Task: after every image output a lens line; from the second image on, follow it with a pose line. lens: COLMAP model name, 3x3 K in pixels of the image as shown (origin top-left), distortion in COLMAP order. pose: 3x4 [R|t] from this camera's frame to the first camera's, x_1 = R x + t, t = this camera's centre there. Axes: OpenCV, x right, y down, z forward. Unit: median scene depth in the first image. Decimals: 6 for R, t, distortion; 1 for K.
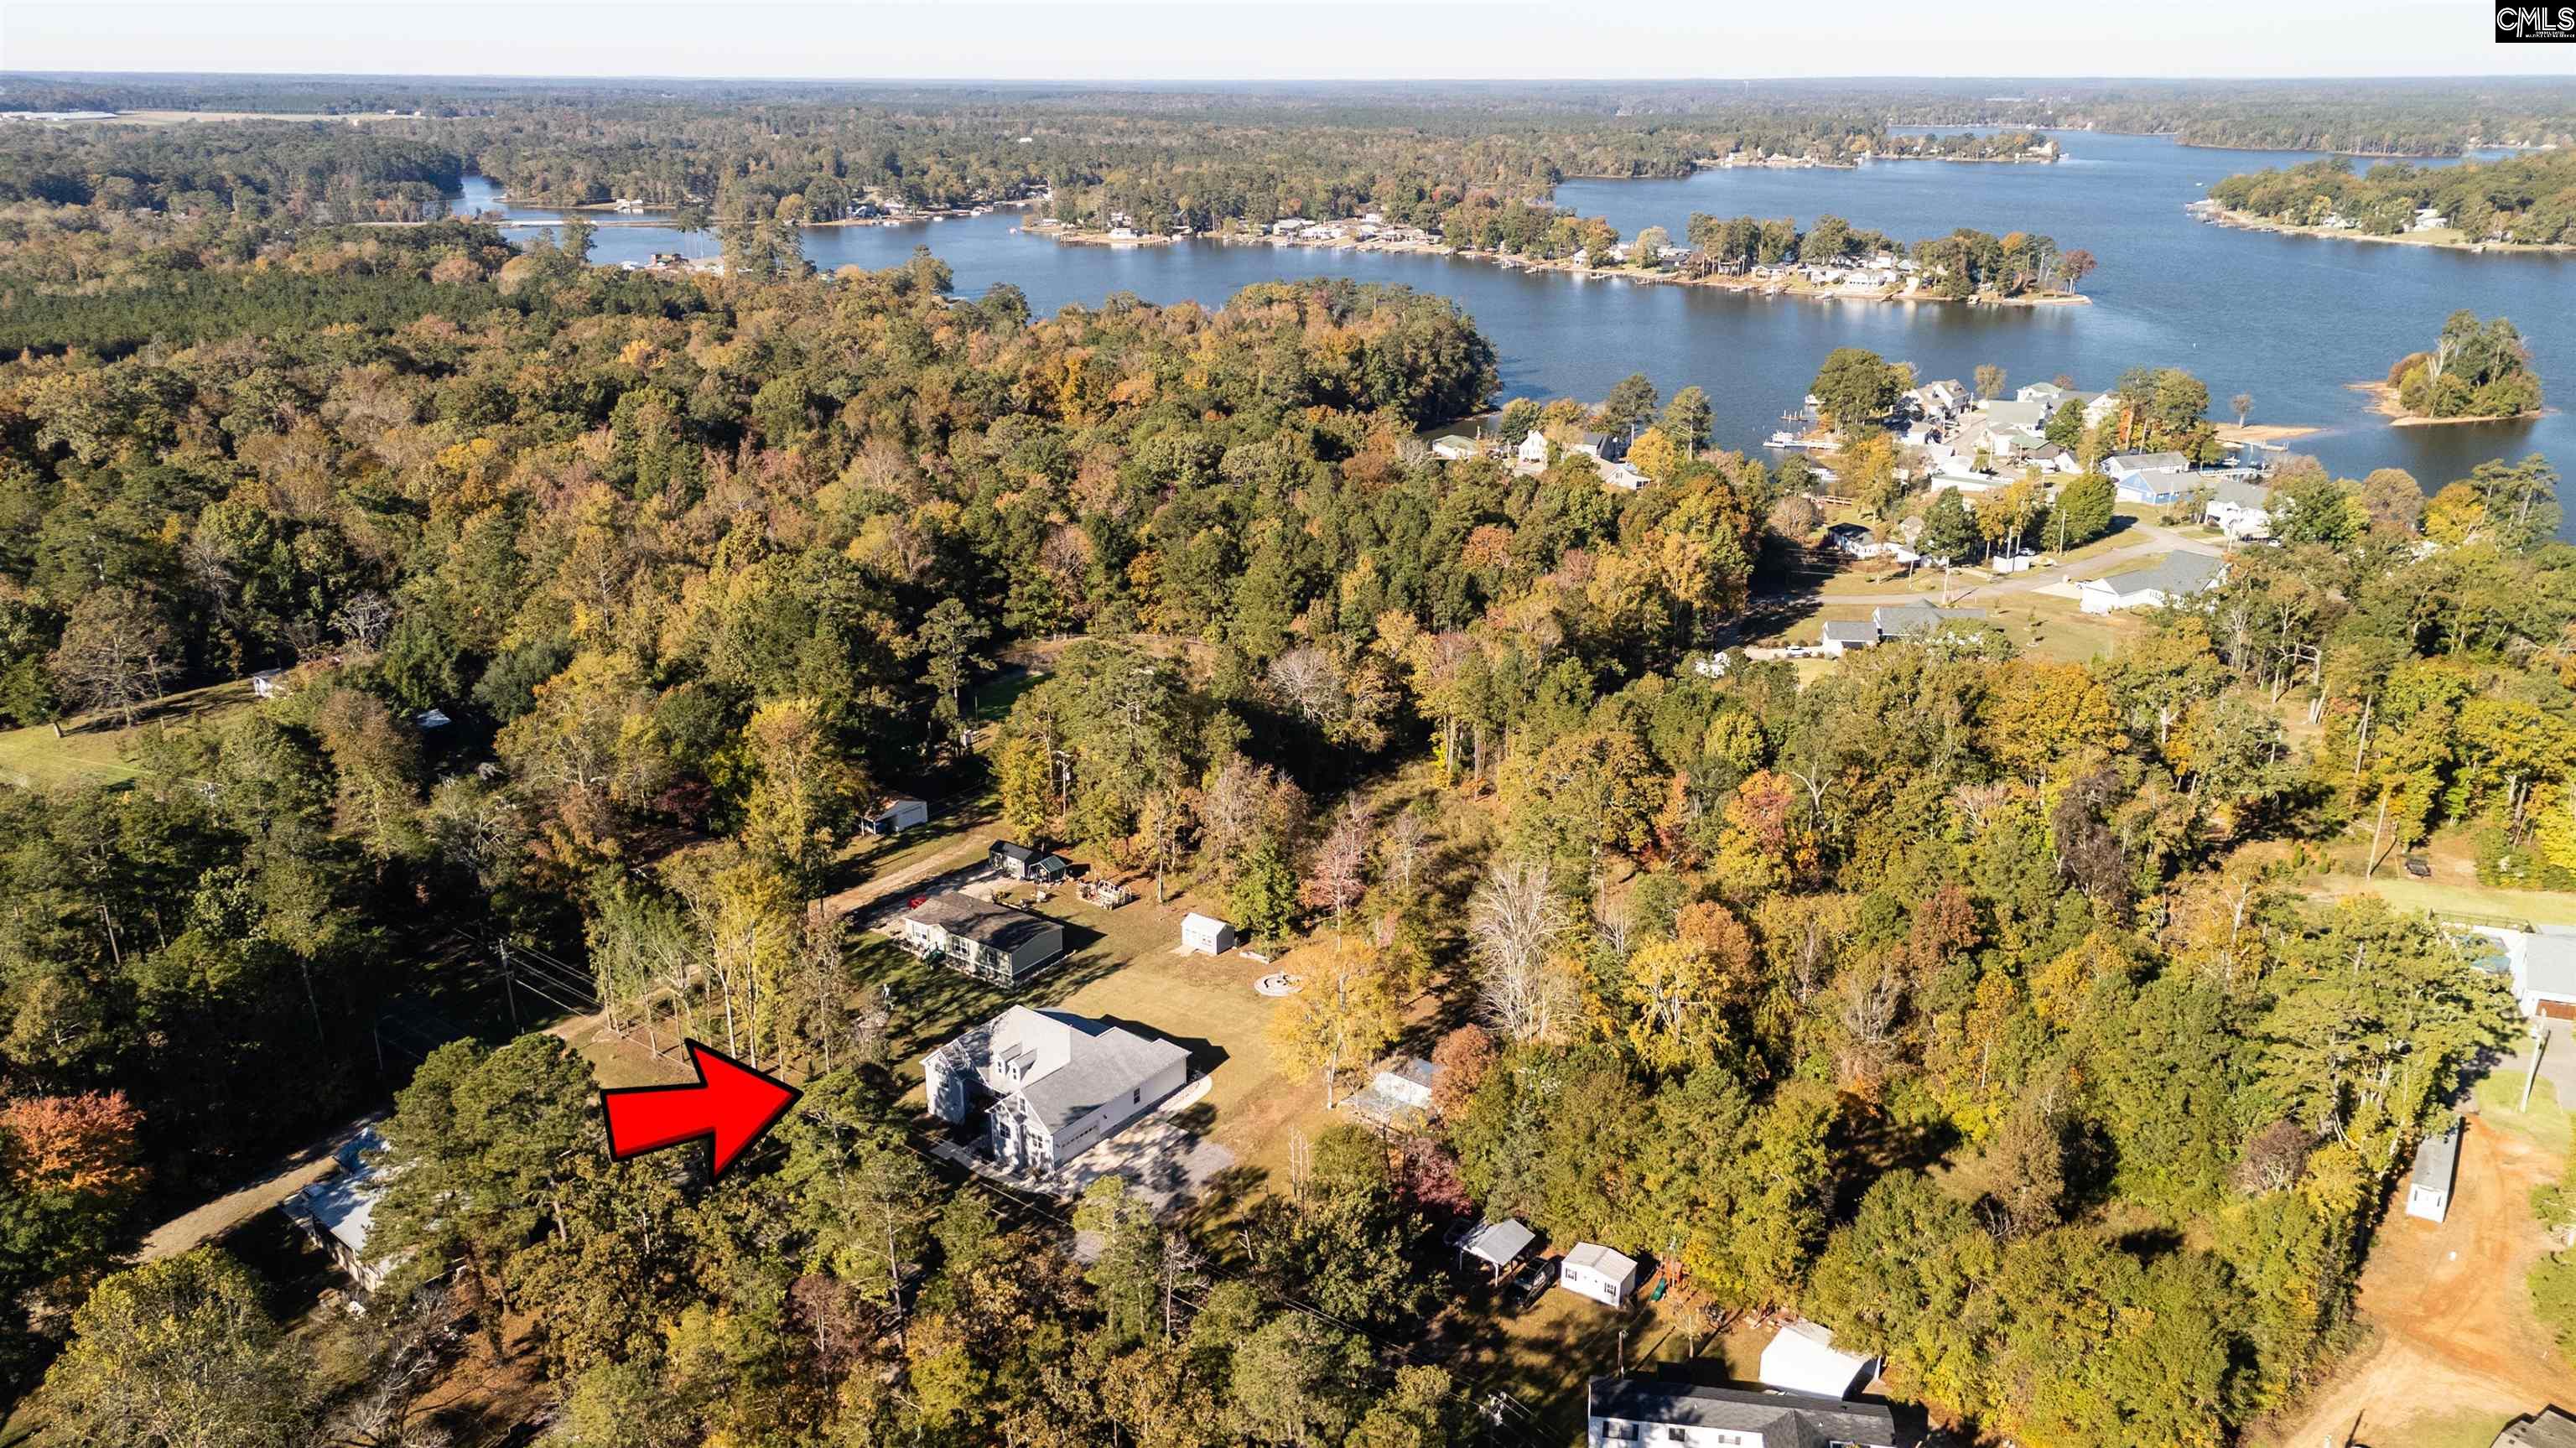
lens RADIAL K [[1896.7, 0, 1288.0], [0, 1896.7, 724.0], [0, 0, 1]] dist [0.054283, -0.051964]
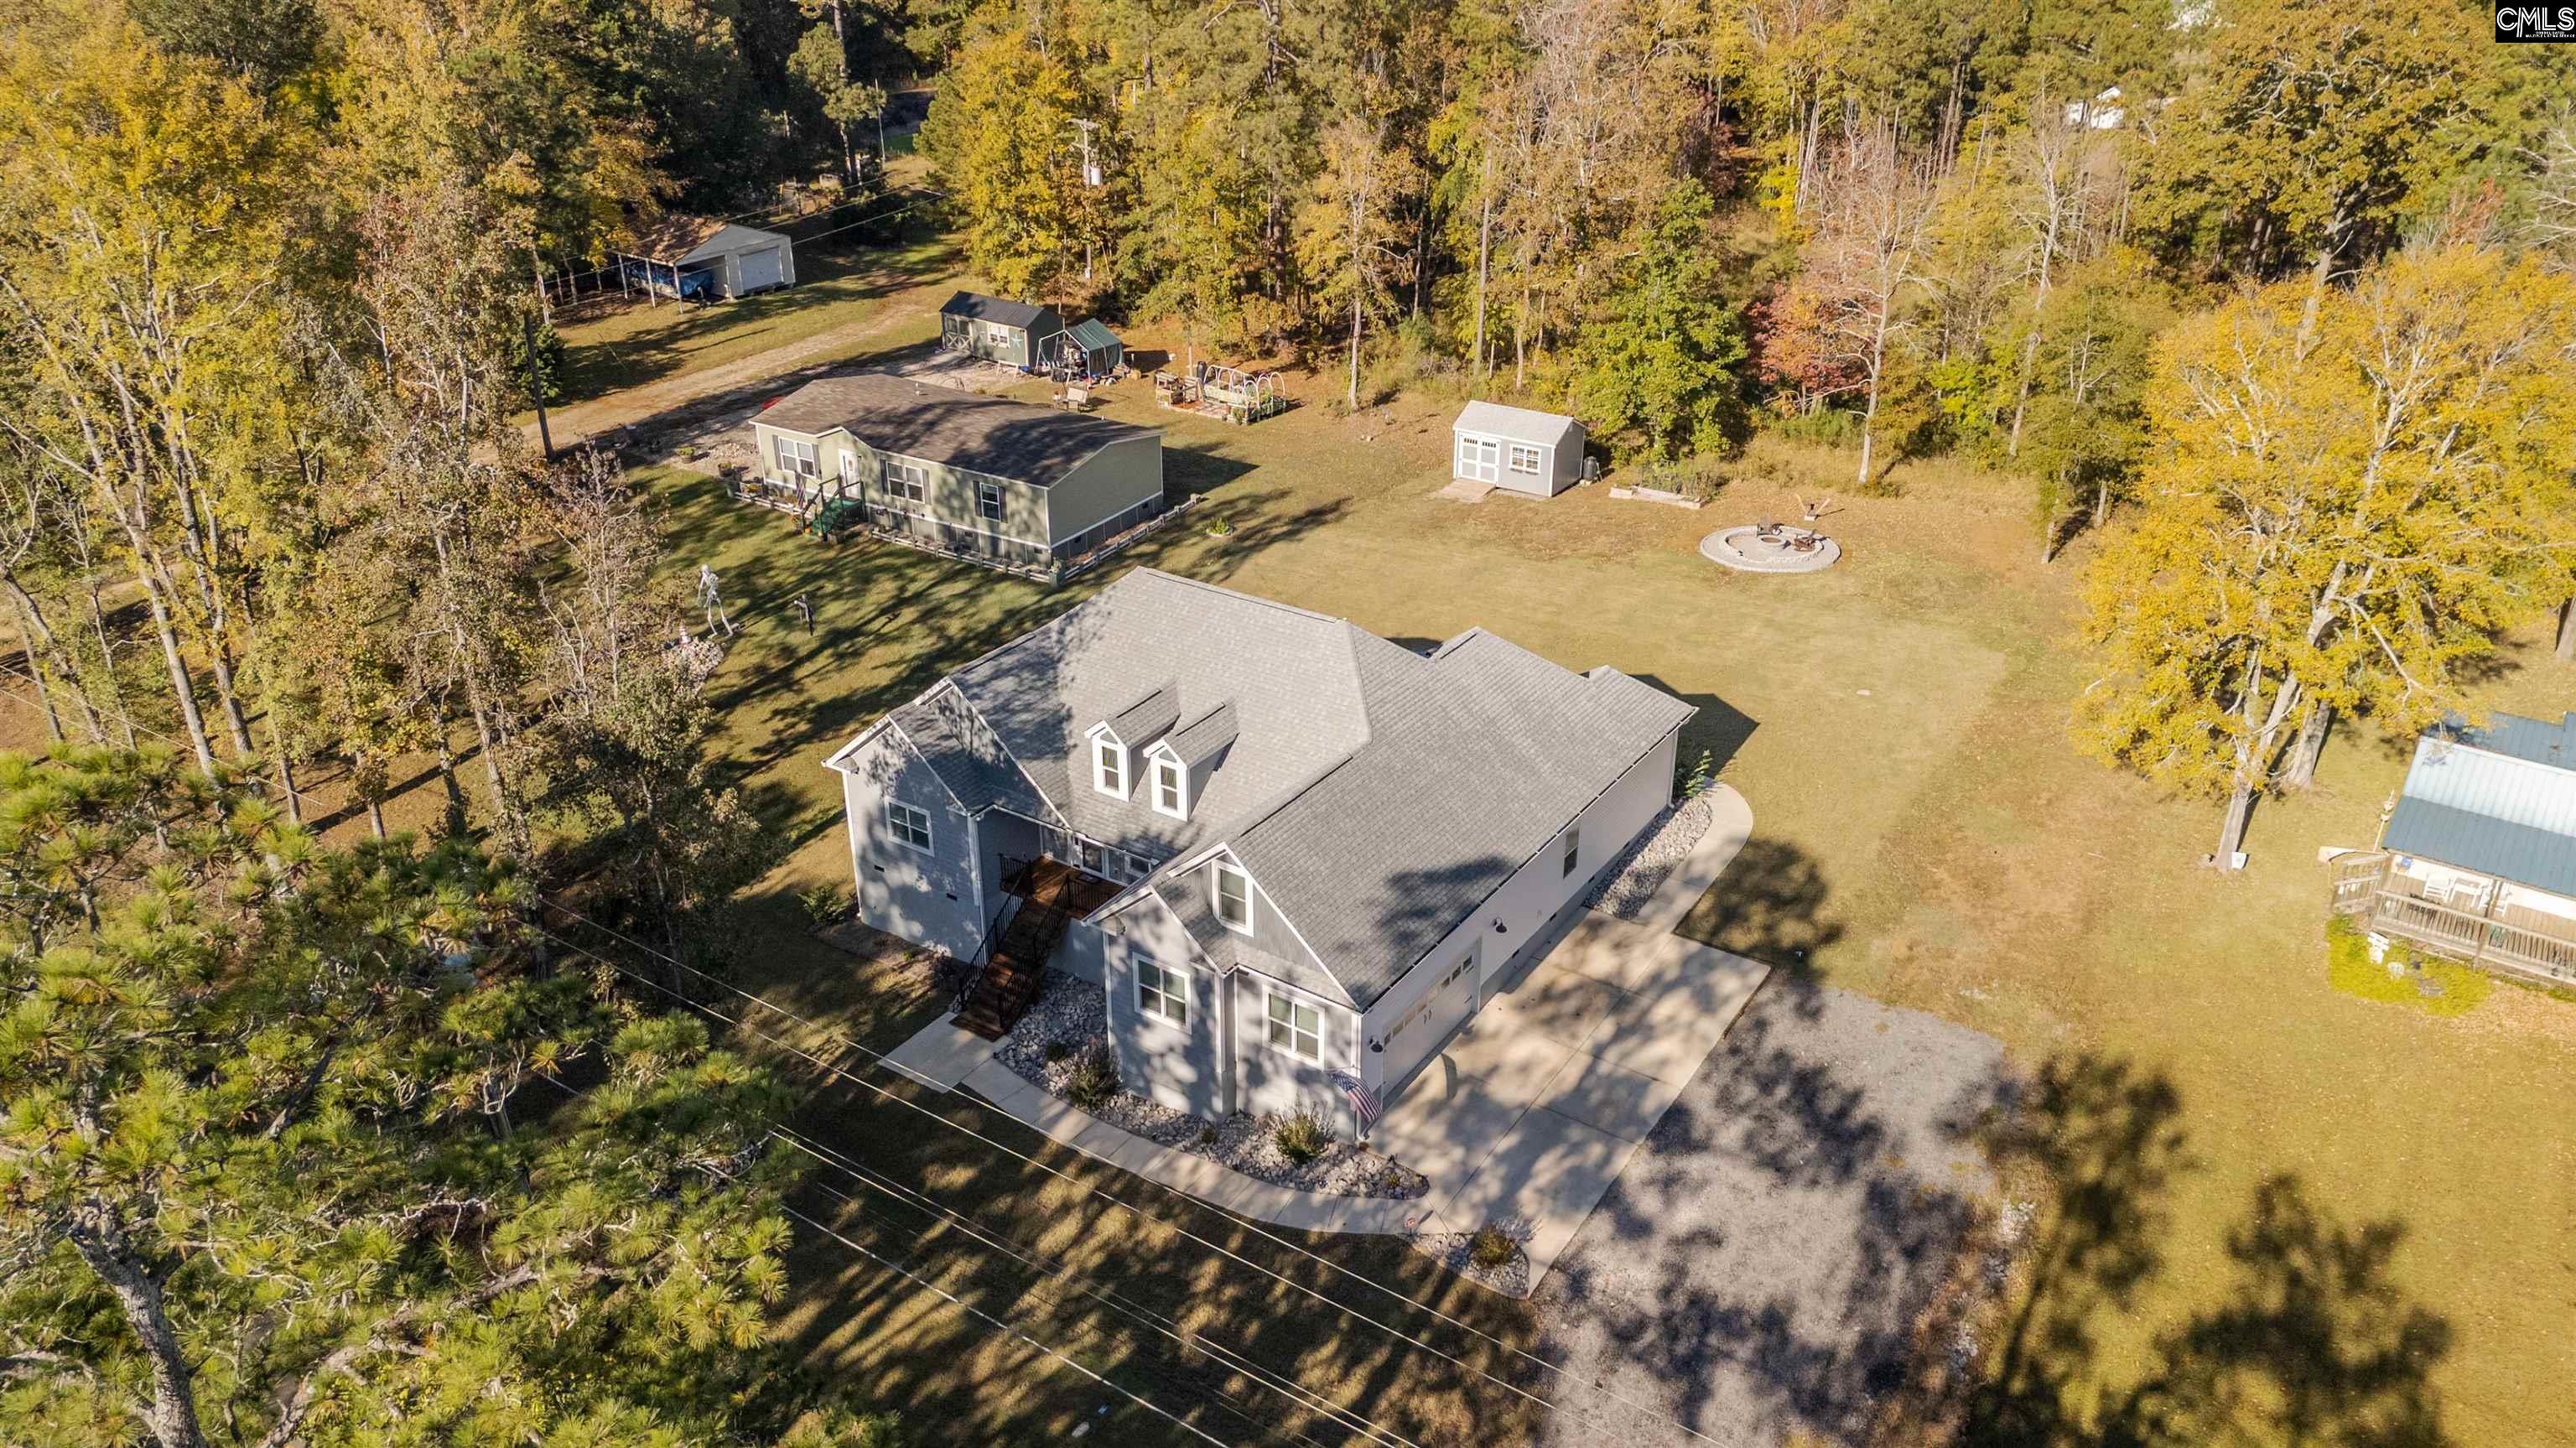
lens RADIAL K [[1896.7, 0, 1288.0], [0, 1896.7, 724.0], [0, 0, 1]] dist [0.054283, -0.051964]
pose [[0.997389, -0.043496, 0.057652, -0.120140], [0.035982, 0.991441, 0.125502, 0.120756], [-0.062618, -0.123099, 0.990417, 0.611118]]
